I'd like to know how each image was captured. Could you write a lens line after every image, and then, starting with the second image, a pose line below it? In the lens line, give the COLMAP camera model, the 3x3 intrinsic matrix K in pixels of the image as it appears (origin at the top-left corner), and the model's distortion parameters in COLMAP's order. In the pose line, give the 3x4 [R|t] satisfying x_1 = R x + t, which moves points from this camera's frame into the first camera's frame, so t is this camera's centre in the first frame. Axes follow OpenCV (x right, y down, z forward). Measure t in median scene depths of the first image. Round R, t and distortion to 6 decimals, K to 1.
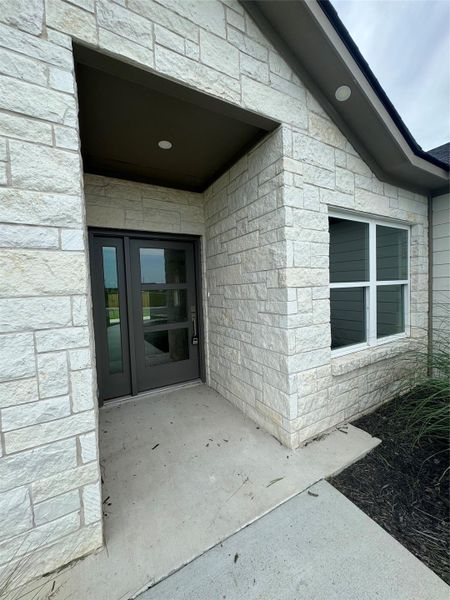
lens RADIAL K [[240.2, 0, 227.9], [0, 240.2, 300.0], [0, 0, 1]] dist [-0.002542, -0.000214]
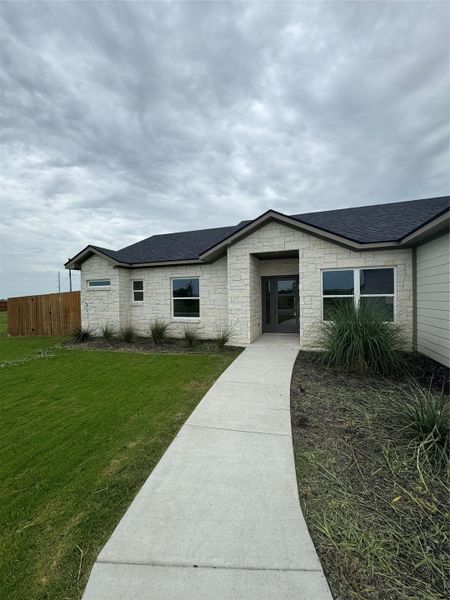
lens RADIAL K [[240.2, 0, 219.7], [0, 240.2, 297.0], [0, 0, 1]] dist [-0.002542, -0.000214]
pose [[0.633679, 0.030369, -0.773000, 1.546026], [-0.045725, 0.998953, 0.001762, -0.002781], [0.772244, 0.034229, 0.634404, -1.449809]]
